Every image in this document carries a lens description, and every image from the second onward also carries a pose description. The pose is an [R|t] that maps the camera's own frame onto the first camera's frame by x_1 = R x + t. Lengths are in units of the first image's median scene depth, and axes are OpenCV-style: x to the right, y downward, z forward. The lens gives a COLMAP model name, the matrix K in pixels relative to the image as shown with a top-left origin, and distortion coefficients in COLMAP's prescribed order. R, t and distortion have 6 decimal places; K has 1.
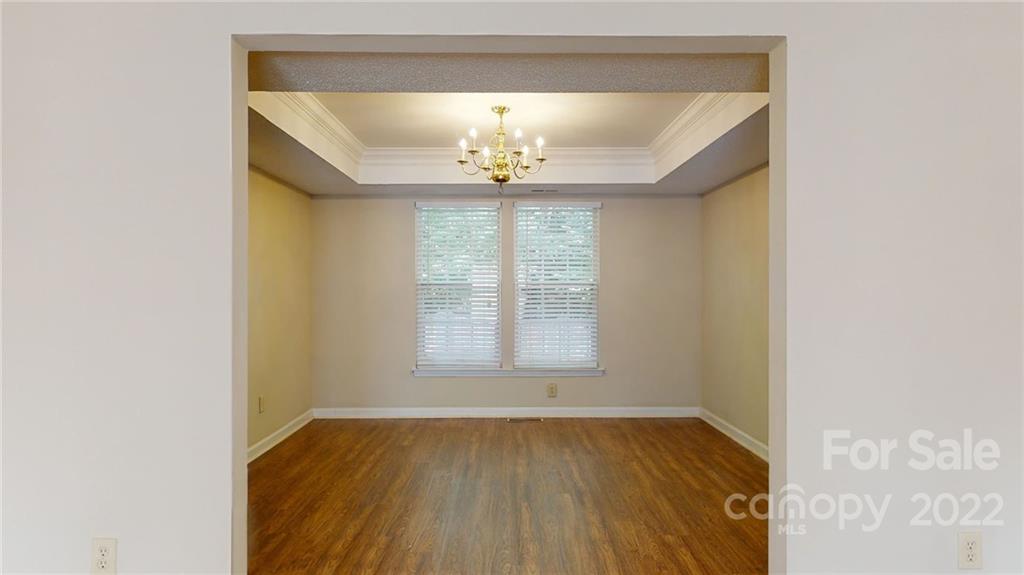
lens RADIAL K [[504.6, 0, 485.6], [0, 504.6, 291.7], [0, 0, 1]] dist [0.004215, 0.000259]
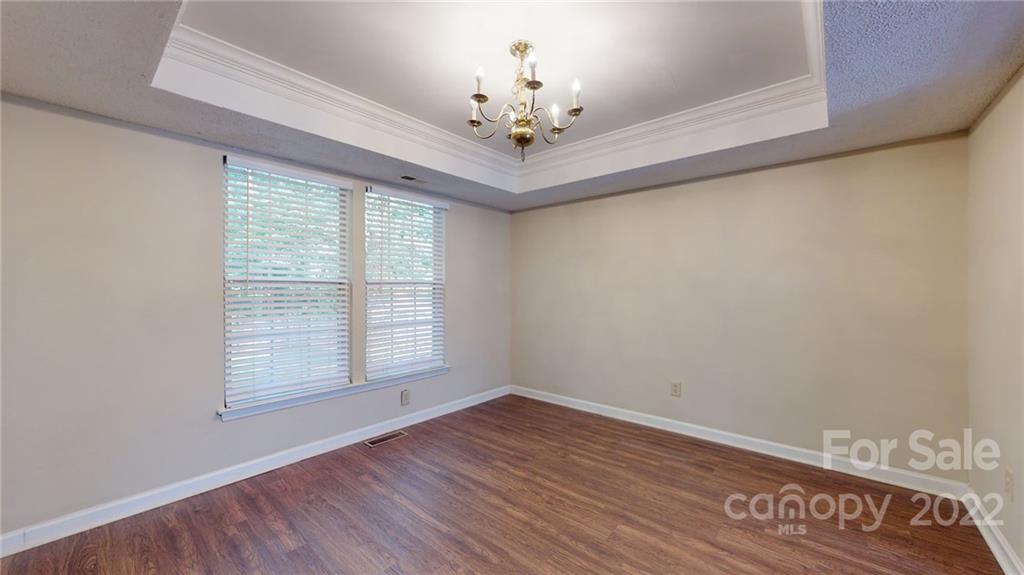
lens RADIAL K [[374.3, 0, 516.9], [0, 374.3, 287.3], [0, 0, 1]] dist [-0.001563, 0.000138]
pose [[0.671021, 0.002914, 0.741433, -0.285019], [0.001285, 0.999986, -0.005092, -0.004083], [-0.741437, 0.004369, 0.671008, 0.453003]]
